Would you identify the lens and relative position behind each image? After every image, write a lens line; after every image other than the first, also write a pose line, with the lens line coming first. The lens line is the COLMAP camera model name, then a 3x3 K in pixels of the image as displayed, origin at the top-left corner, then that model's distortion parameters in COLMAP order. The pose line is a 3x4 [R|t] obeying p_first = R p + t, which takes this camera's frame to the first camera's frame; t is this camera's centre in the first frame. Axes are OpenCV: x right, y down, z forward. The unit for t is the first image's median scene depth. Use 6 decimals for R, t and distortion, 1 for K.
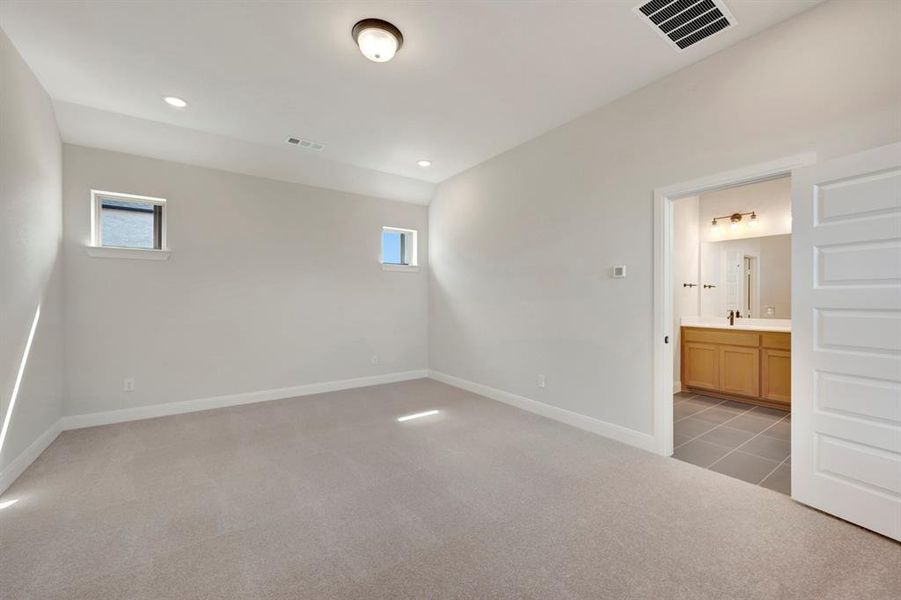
lens RADIAL K [[361.3, 0, 458.2], [0, 361.3, 298.5], [0, 0, 1]] dist [-0.000886, -0.000102]
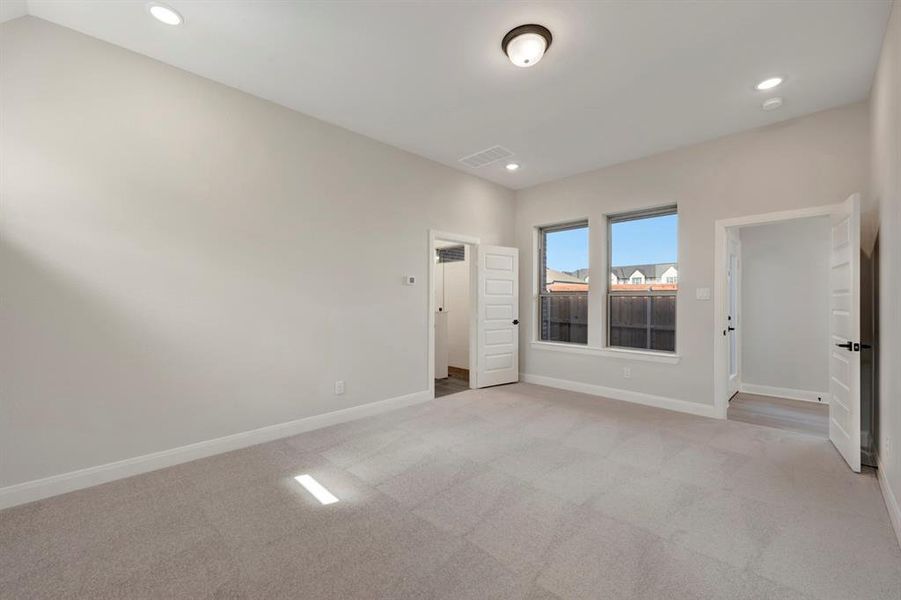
lens RADIAL K [[361.3, 0, 458.2], [0, 361.3, 298.5], [0, 0, 1]] dist [-0.000886, -0.000102]
pose [[-0.158469, 0.003503, 0.987358, -0.928982], [-0.005835, 0.999973, -0.004485, -0.000813], [-0.987347, -0.006472, -0.158445, 1.049011]]
